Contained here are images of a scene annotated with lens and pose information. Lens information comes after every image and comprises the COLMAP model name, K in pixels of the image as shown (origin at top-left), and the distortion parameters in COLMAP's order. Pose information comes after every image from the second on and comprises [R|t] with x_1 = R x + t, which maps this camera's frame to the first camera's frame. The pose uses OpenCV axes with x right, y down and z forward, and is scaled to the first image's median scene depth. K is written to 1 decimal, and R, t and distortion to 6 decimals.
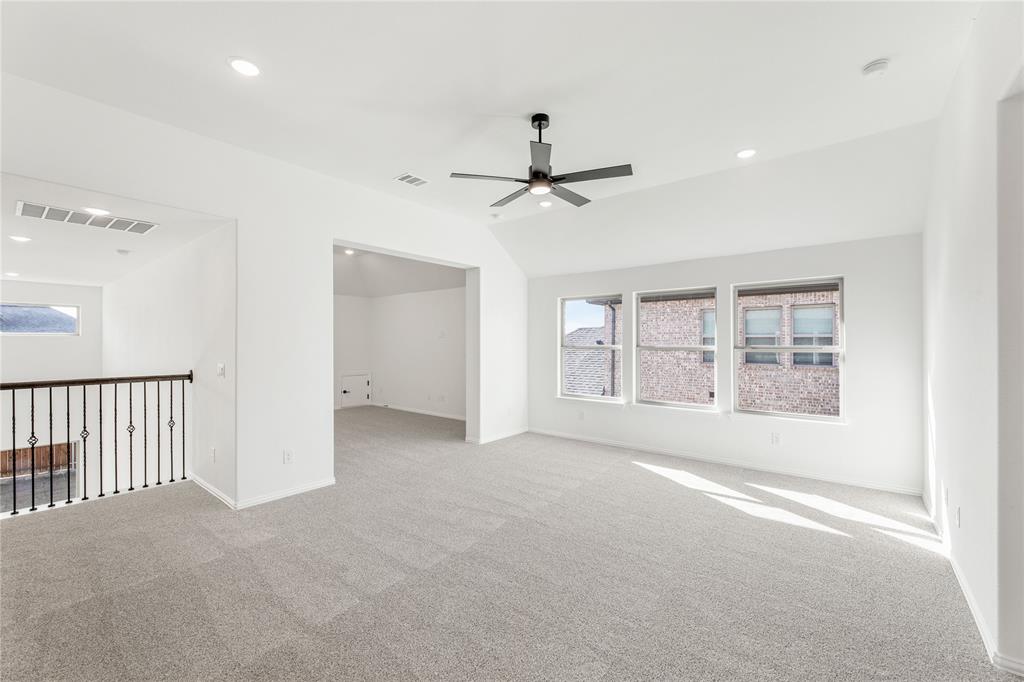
lens RADIAL K [[414.9, 0, 508.3], [0, 414.9, 343.3], [0, 0, 1]] dist [0.000465, 0.000698]
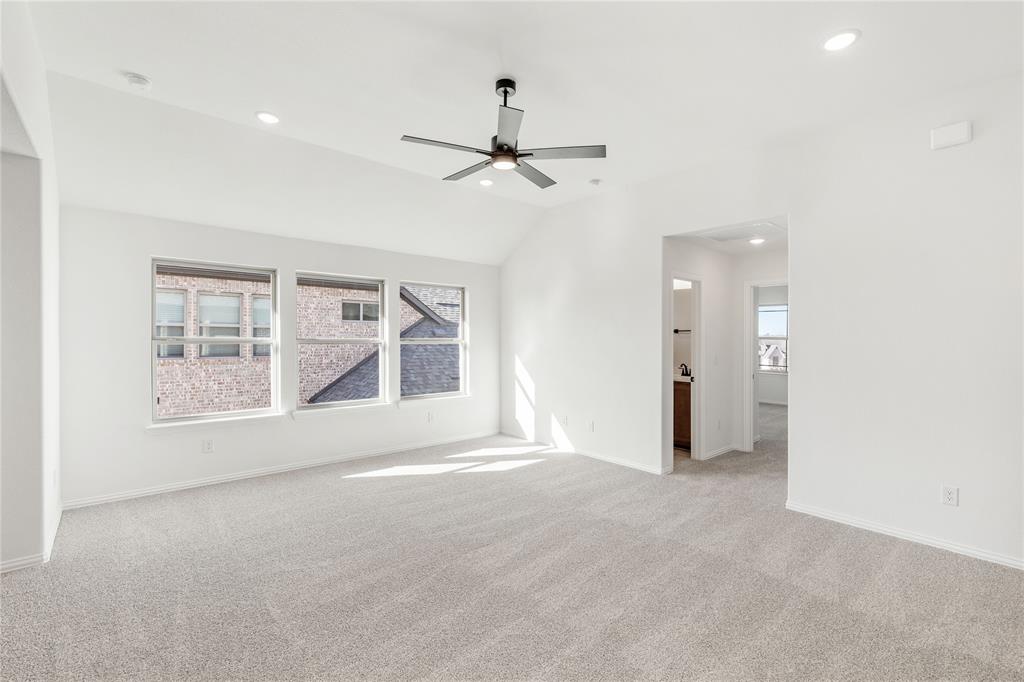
lens RADIAL K [[465.7, 0, 515.4], [0, 465.7, 332.6], [0, 0, 1]] dist [-0.000196, 0.000000]
pose [[0.168964, 0.005825, 0.985605, -0.262316], [-0.007336, 0.999962, -0.004653, -0.002371], [-0.985595, -0.006444, 0.169001, 0.228481]]
